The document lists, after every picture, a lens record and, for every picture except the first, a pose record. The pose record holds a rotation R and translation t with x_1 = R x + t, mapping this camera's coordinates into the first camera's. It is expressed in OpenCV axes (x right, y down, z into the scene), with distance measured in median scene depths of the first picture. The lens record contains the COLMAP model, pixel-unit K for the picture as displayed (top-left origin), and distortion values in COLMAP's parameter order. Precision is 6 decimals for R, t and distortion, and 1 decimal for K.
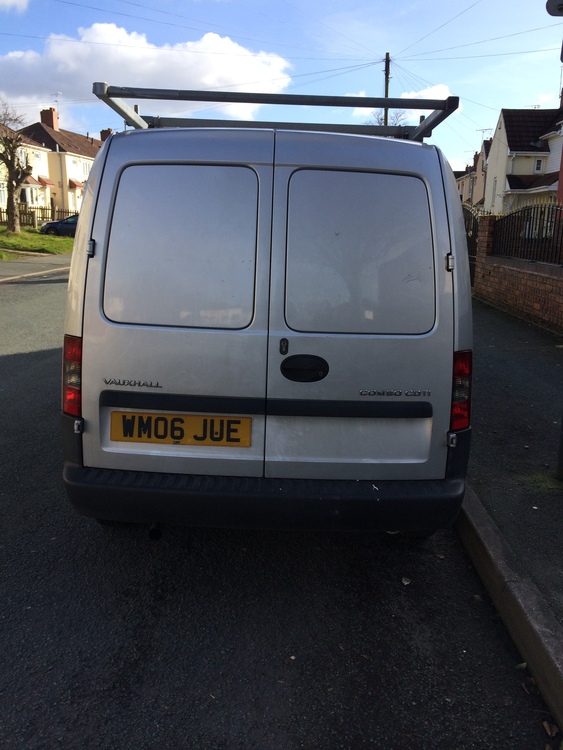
lens RADIAL K [[648.7, 0, 281.5], [0, 648.7, 375.0], [0, 0, 1]] dist [0.037146, -0.015349]
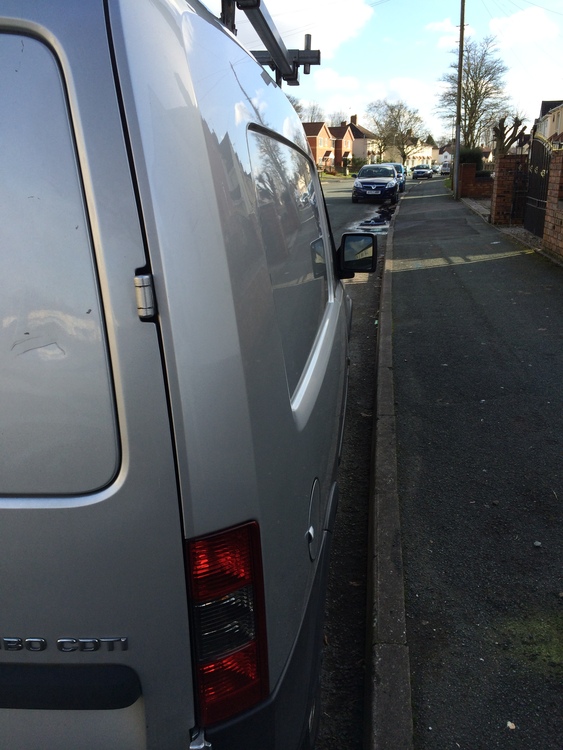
lens RADIAL K [[648.7, 0, 281.5], [0, 648.7, 375.0], [0, 0, 1]] dist [0.037146, -0.015349]
pose [[0.992373, 0.014748, -0.122387, 0.246674], [-0.004772, 0.996669, 0.081409, -0.106301], [0.123180, -0.080204, 0.989138, 0.448788]]
